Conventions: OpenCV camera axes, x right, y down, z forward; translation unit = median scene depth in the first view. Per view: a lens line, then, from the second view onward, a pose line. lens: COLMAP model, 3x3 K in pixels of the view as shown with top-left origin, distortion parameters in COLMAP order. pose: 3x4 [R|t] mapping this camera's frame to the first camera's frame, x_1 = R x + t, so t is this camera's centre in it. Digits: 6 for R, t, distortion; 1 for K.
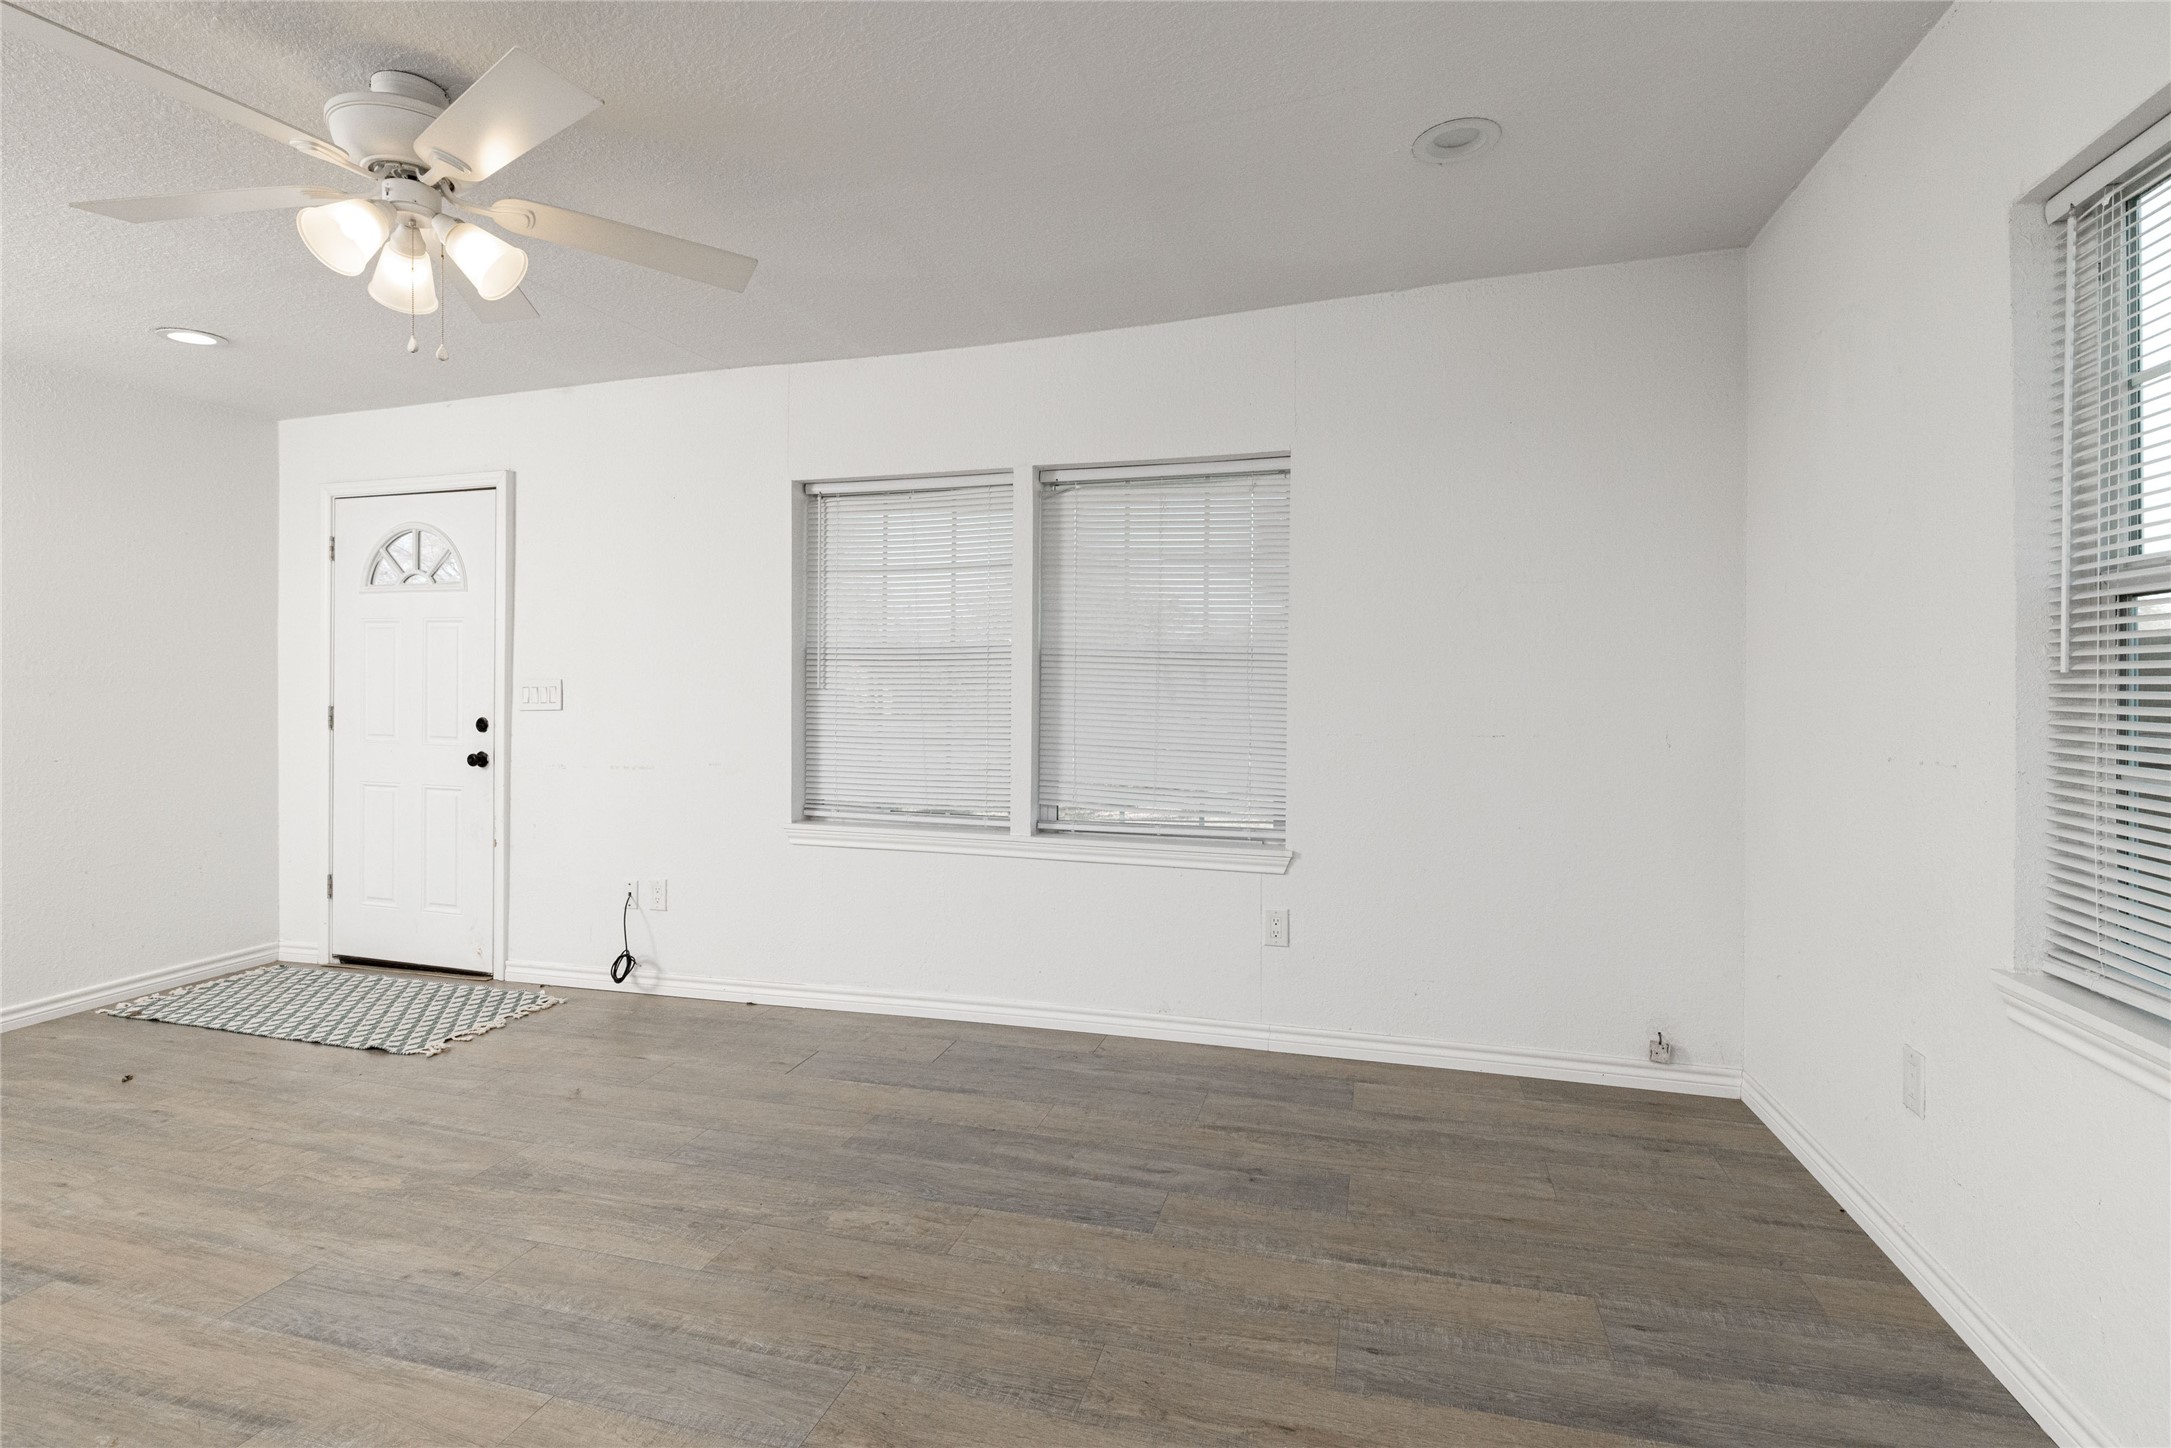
lens RADIAL K [[1016.2, 0, 1082.5], [0, 1016.2, 706.8], [0, 0, 1]] dist [-0.000497, 0.001055]
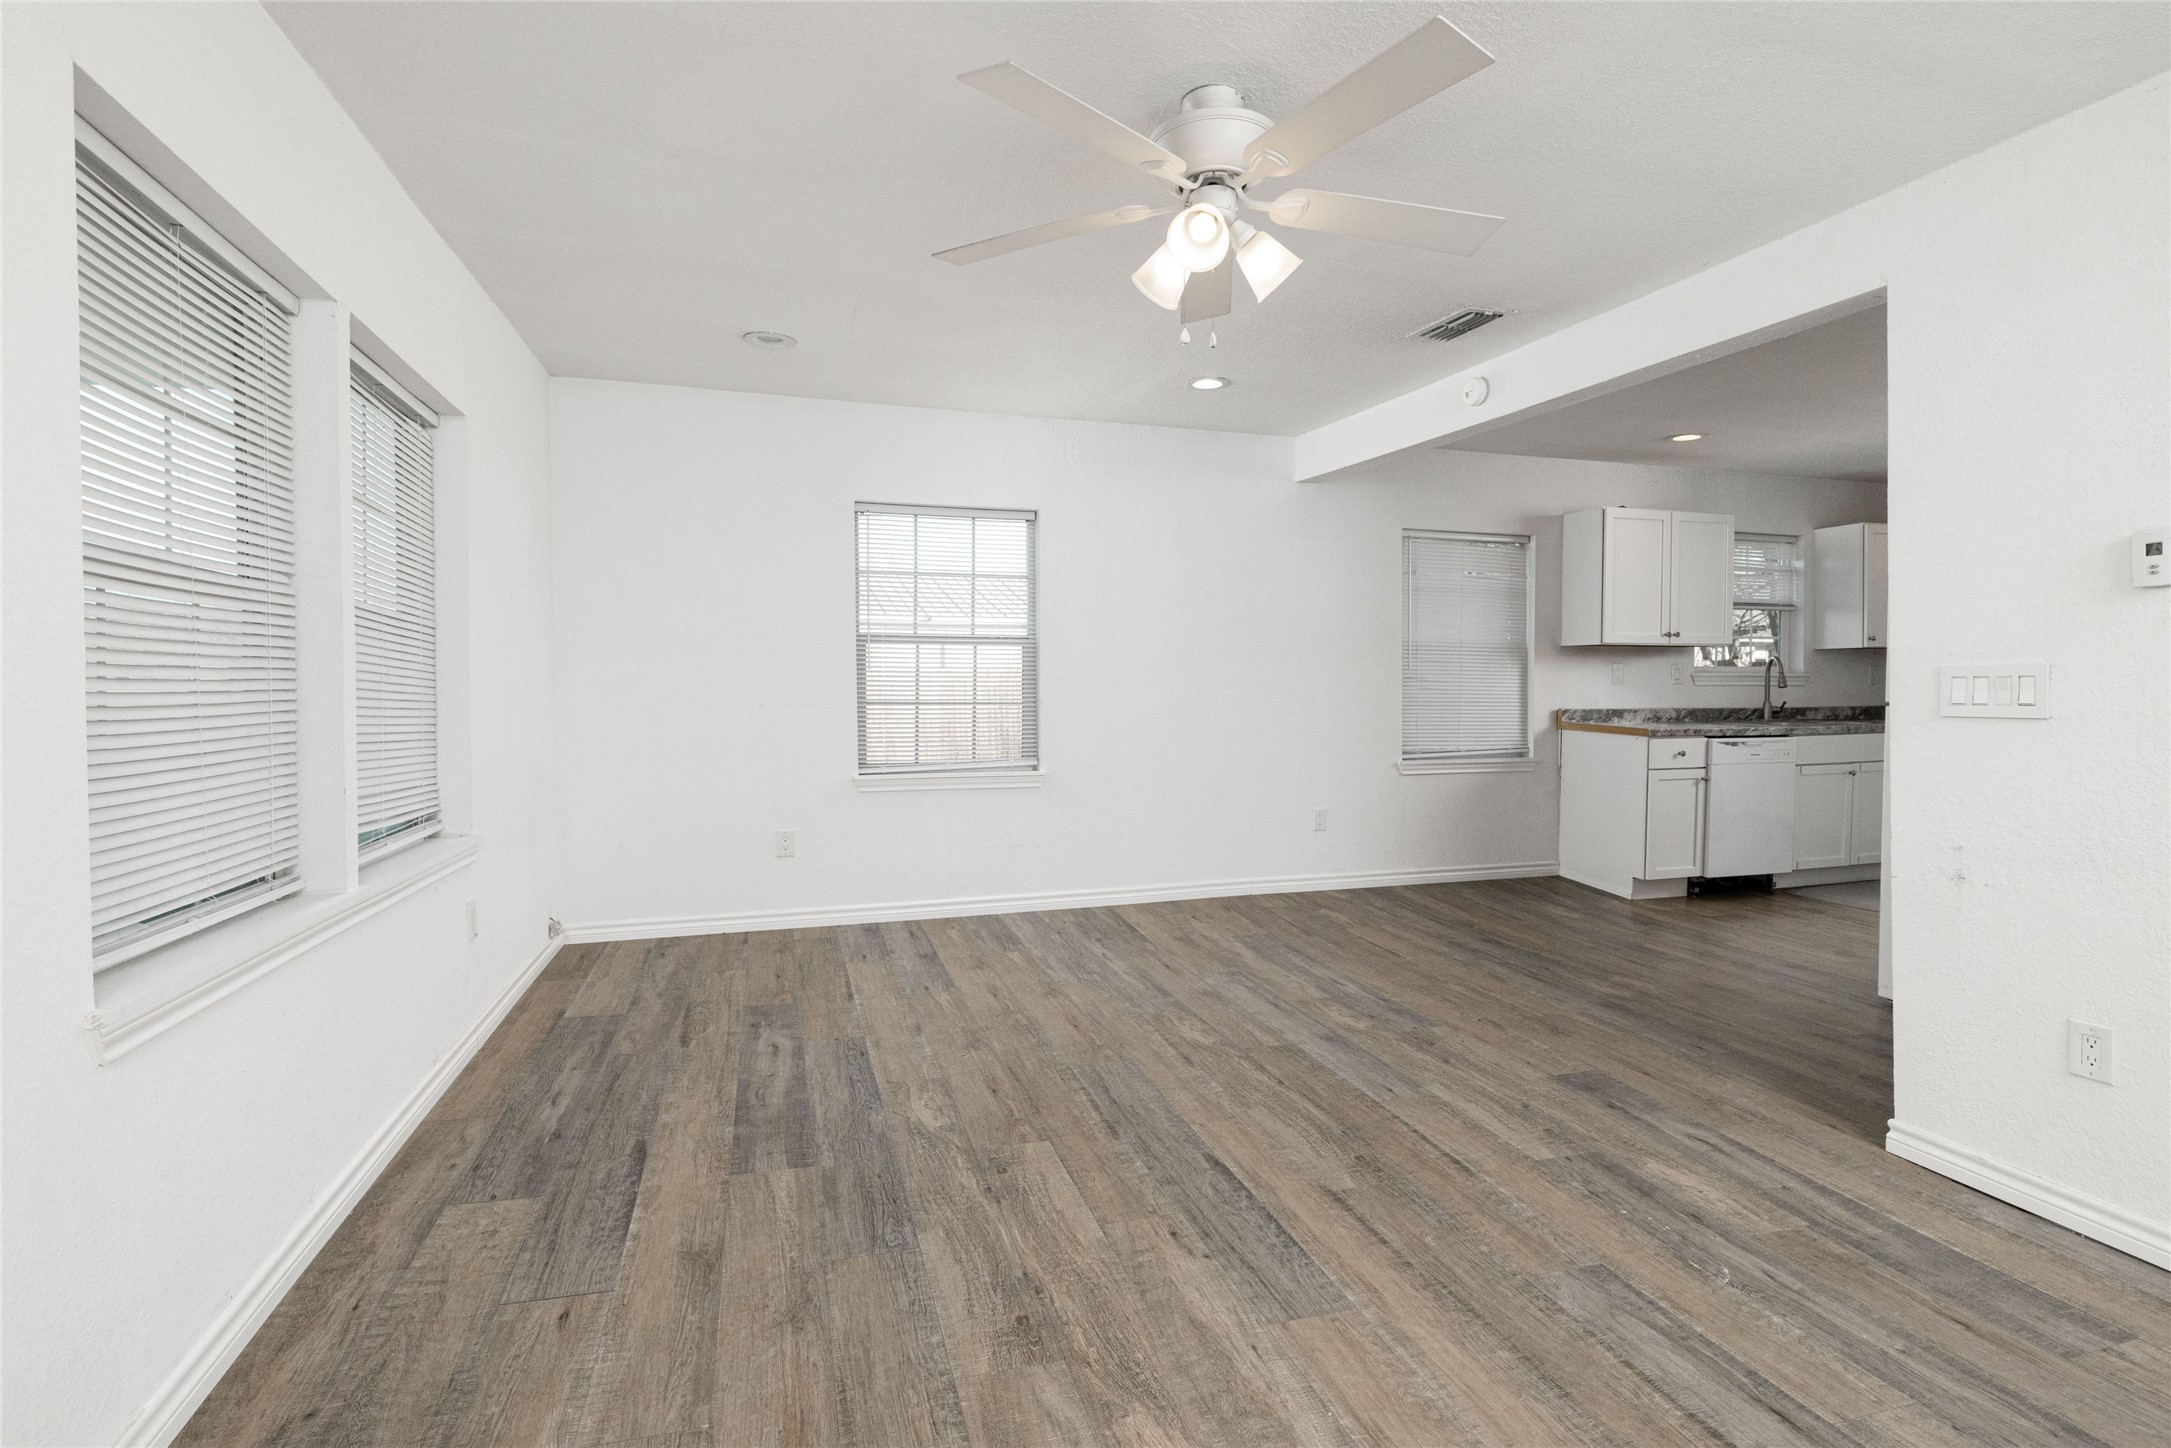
lens RADIAL K [[1016.2, 0, 1081.1], [0, 1016.2, 698.5], [0, 0, 1]] dist [-0.000497, 0.001055]
pose [[-0.552255, -0.010044, 0.833615, -0.913209], [0.011206, 0.999748, 0.019469, 0.001041], [-0.833600, 0.020093, -0.552003, 1.056359]]
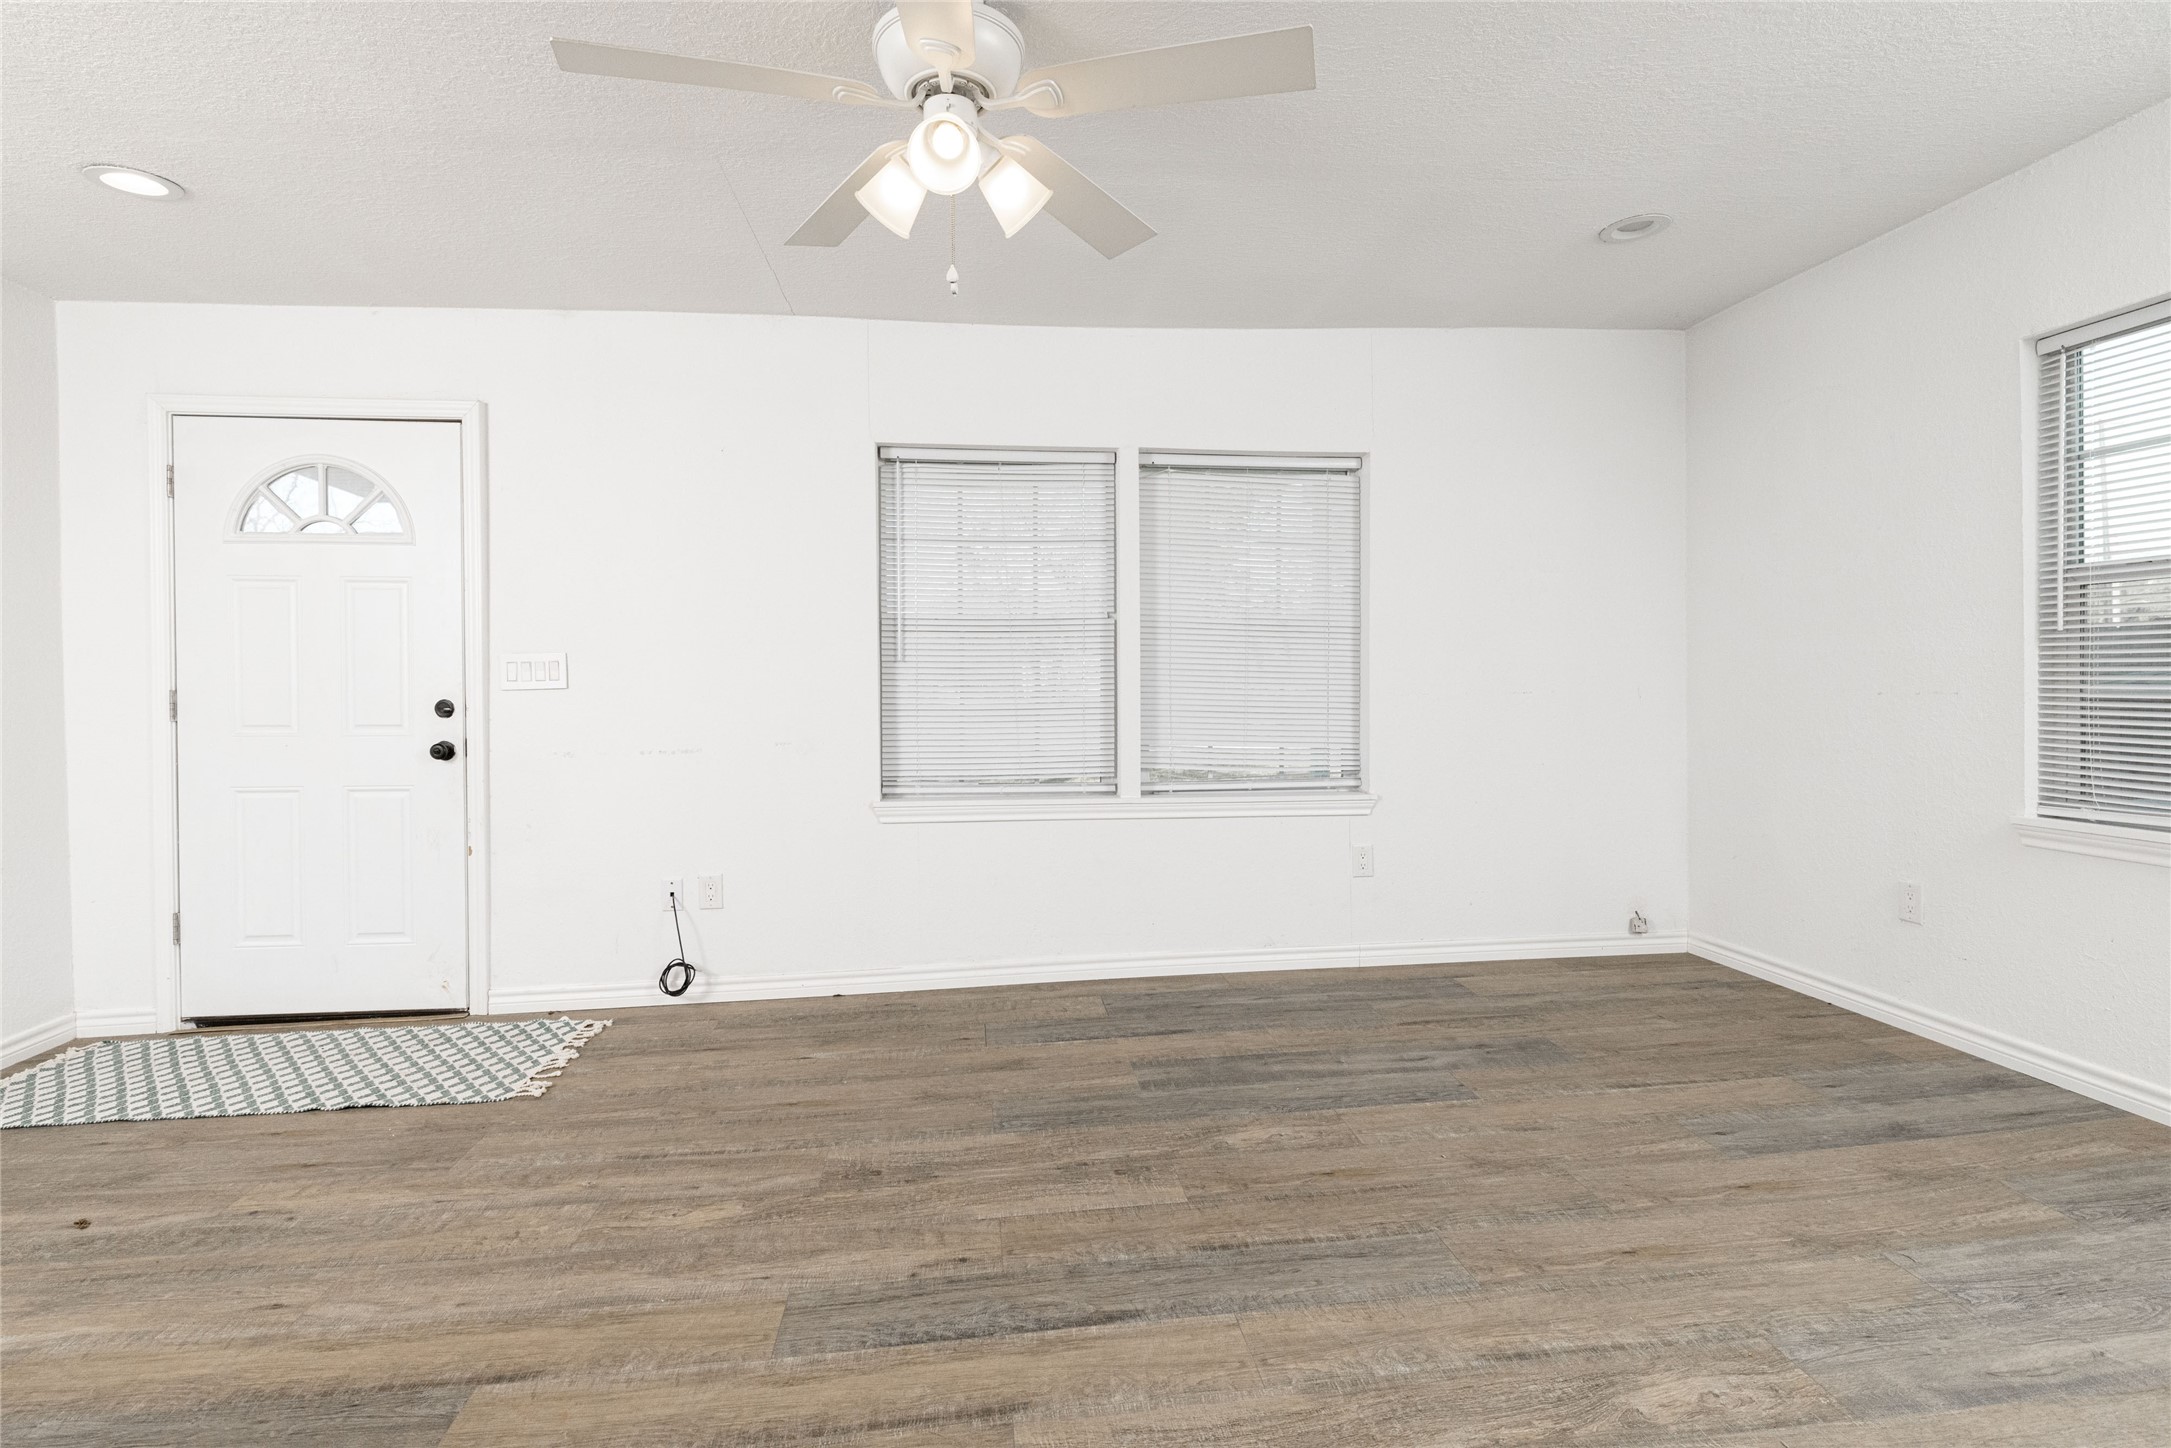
lens RADIAL K [[1016.2, 0, 1081.3], [0, 1016.2, 707.0], [0, 0, 1]] dist [-0.000497, 0.001055]
pose [[0.918736, -0.021653, 0.394278, -0.569405], [0.018609, 0.999760, 0.011543, 0.021250], [-0.394433, -0.003267, 0.918919, 0.055530]]
